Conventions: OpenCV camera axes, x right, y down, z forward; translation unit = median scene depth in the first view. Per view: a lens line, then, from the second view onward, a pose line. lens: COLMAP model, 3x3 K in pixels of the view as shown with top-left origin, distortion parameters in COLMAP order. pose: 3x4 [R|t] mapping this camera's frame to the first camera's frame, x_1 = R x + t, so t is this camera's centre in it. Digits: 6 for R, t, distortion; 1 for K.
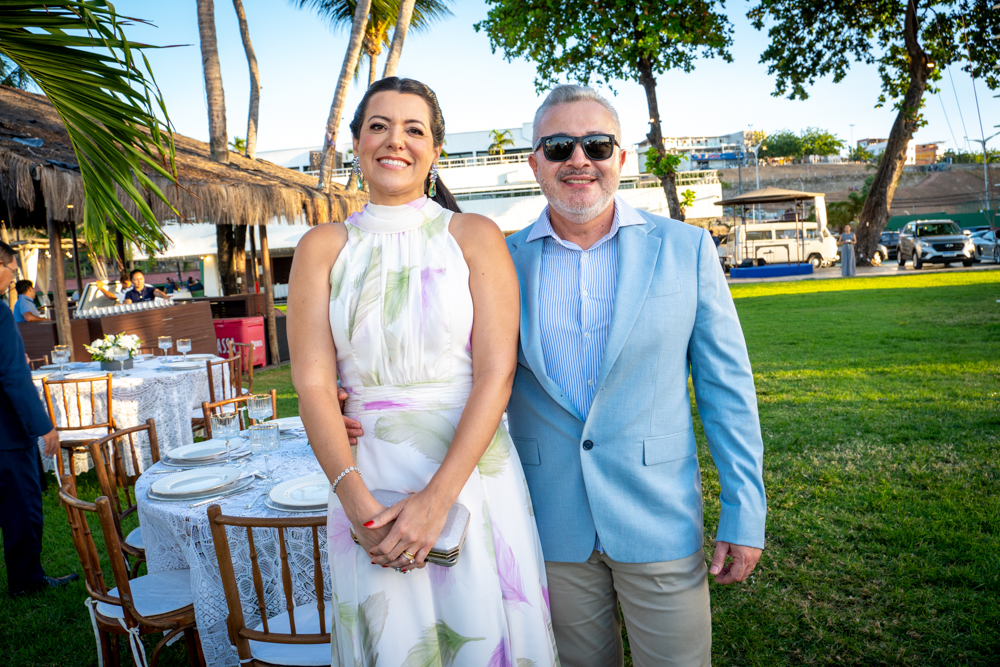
lens RADIAL K [[724.9, 0, 498.5], [0, 724.9, 340.3], [0, 0, 1]] dist [-0.100016, 0.046616]
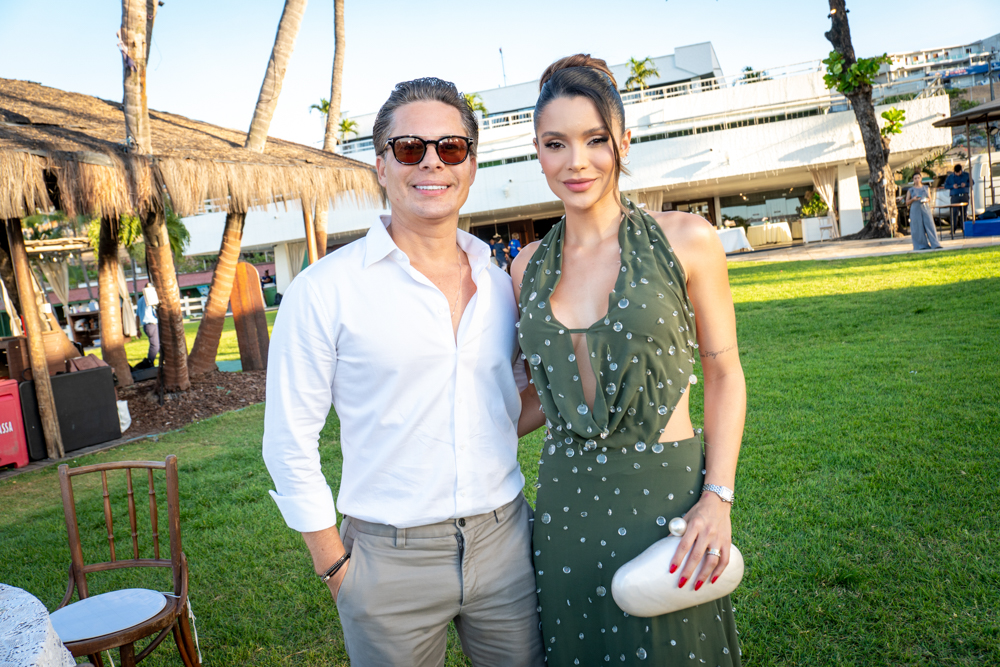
lens RADIAL K [[789.6, 0, 504.1], [0, 789.6, 333.6], [0, 0, 1]] dist [-0.008740, 0.039195]
pose [[0.972694, -0.028138, -0.230377, 0.071414], [0.034259, 0.999157, 0.022613, -0.025723], [0.229547, -0.029888, 0.972839, 0.176310]]
